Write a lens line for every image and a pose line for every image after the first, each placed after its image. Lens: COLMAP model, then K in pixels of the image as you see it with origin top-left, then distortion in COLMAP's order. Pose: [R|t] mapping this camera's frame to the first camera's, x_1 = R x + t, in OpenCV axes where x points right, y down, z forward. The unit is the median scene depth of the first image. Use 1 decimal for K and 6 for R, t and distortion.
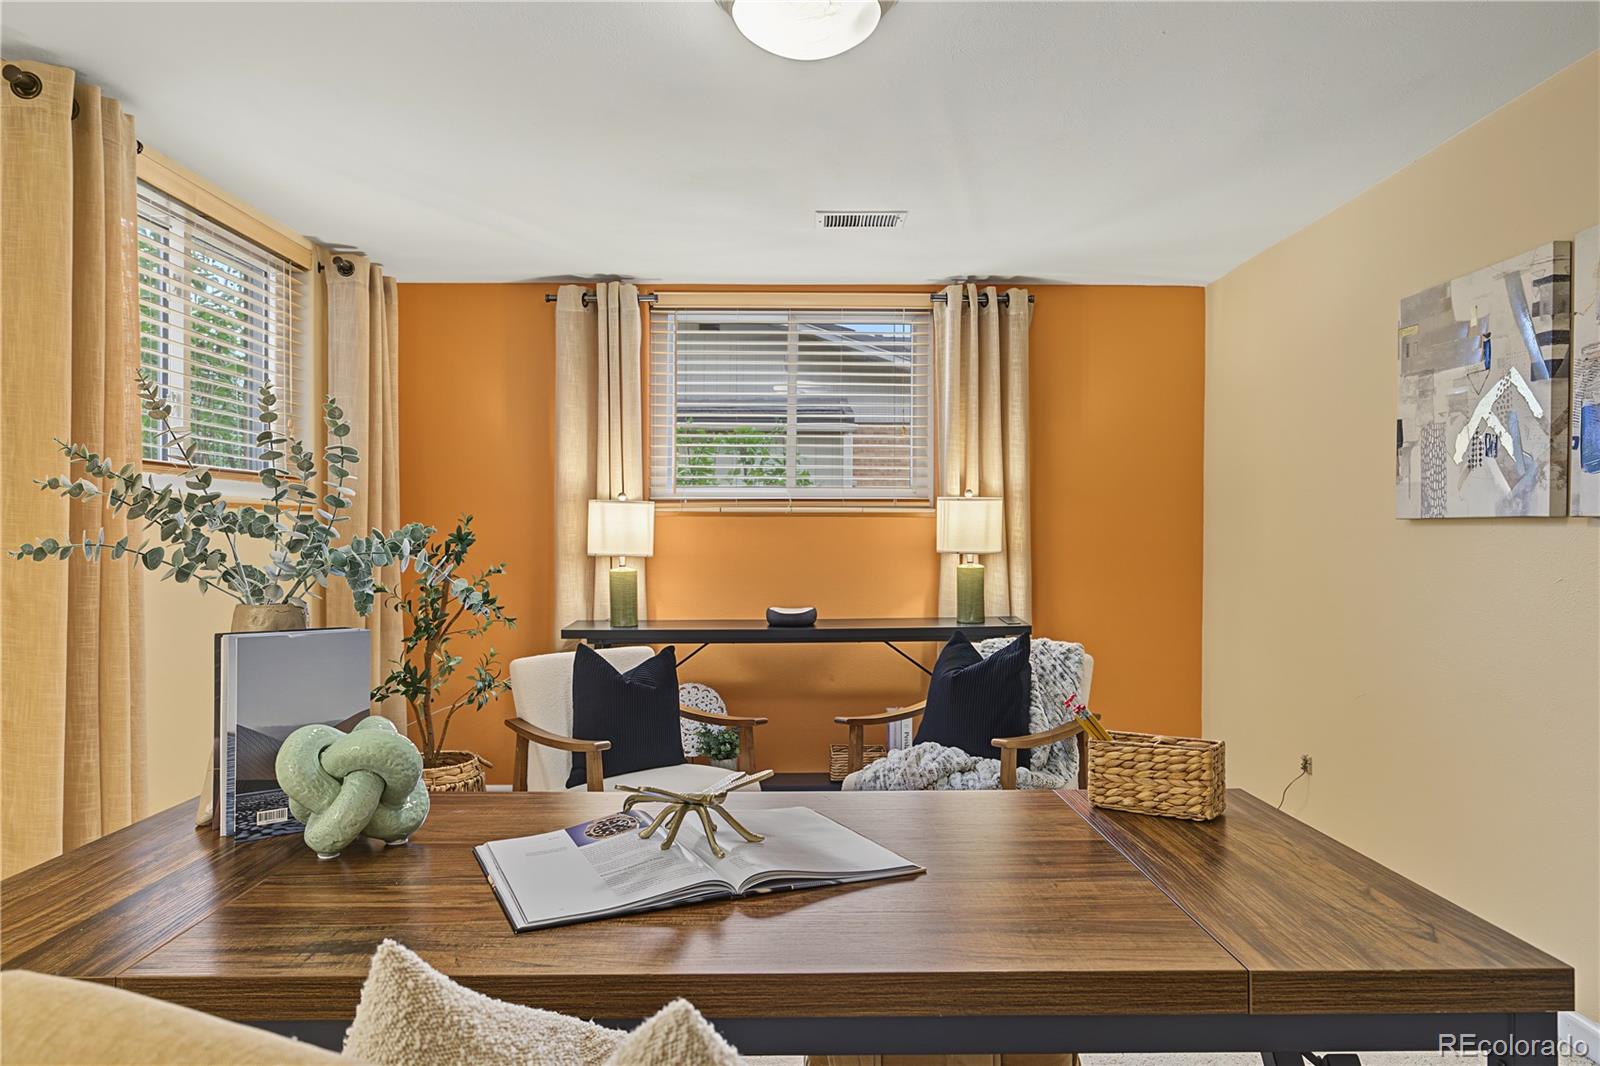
lens RADIAL K [[1049.5, 0, 800.2], [0, 1049.5, 533.3], [0, 0, 1]] dist [-0.005779, -0.000527]
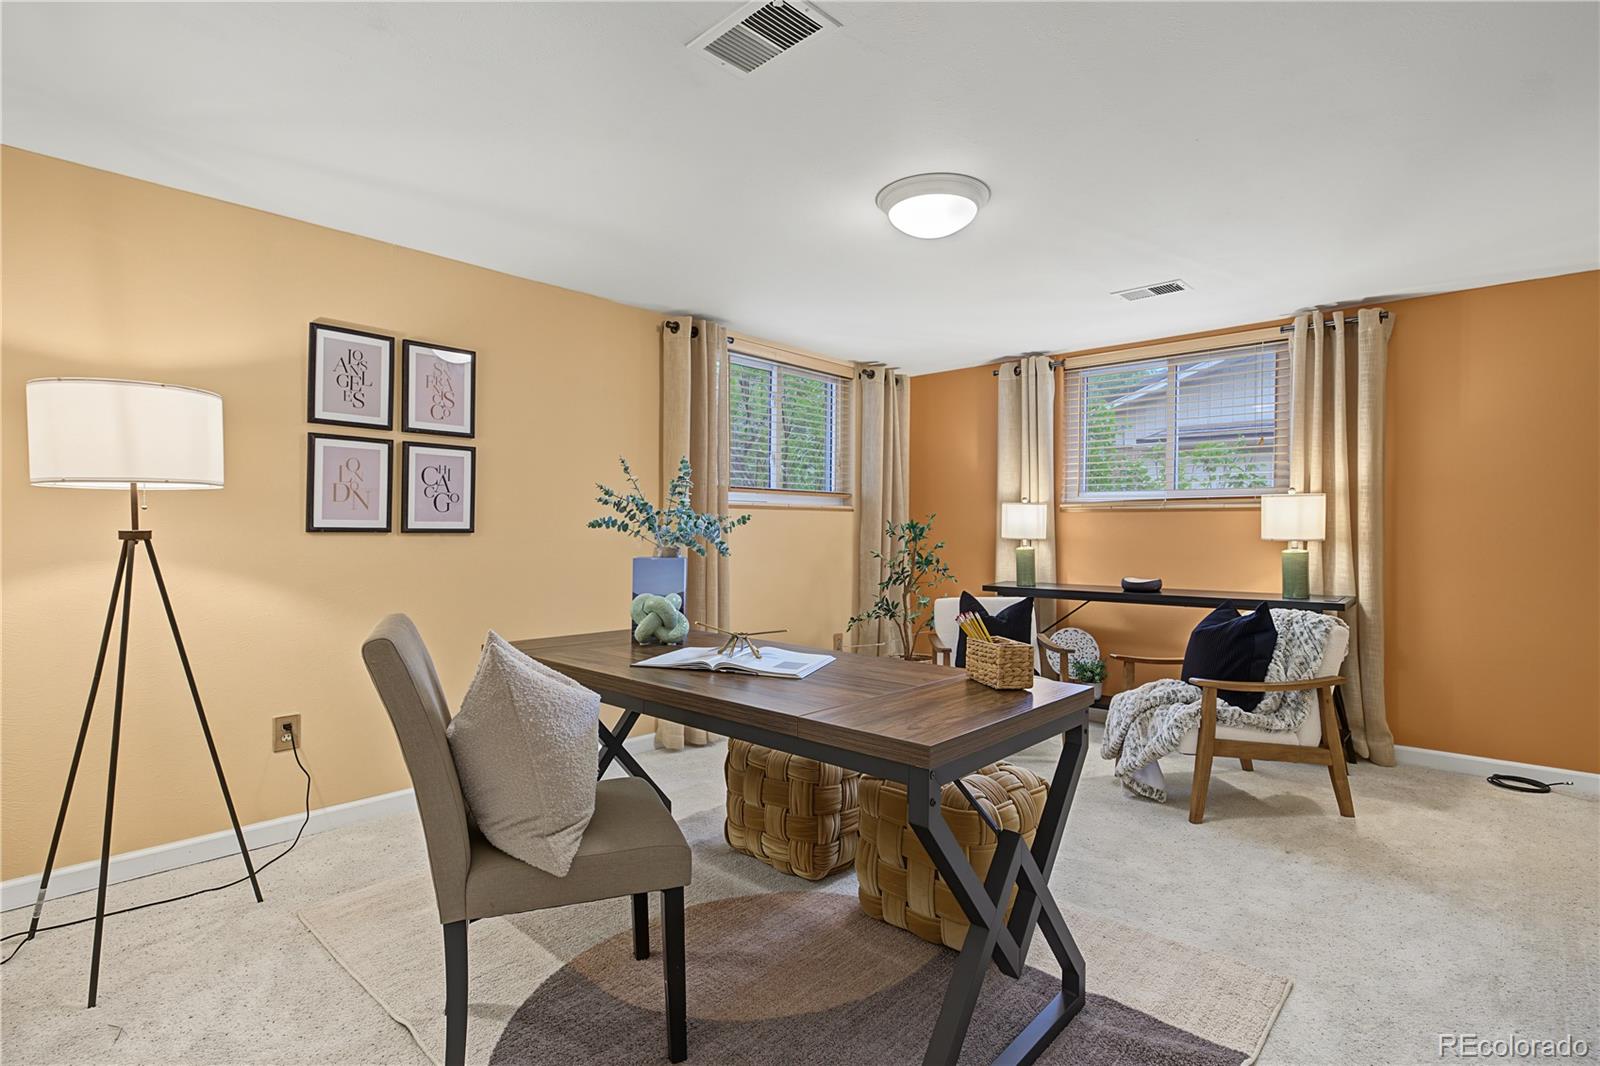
lens RADIAL K [[763.4, 0, 800.1], [0, 763.4, 530.3], [0, 0, 1]] dist [0.013349, -0.000468]
pose [[0.738298, 0.005759, -0.674450, 0.331923], [-0.005368, 0.999982, 0.002662, 0.007826], [0.674453, 0.001655, 0.738316, -0.032104]]
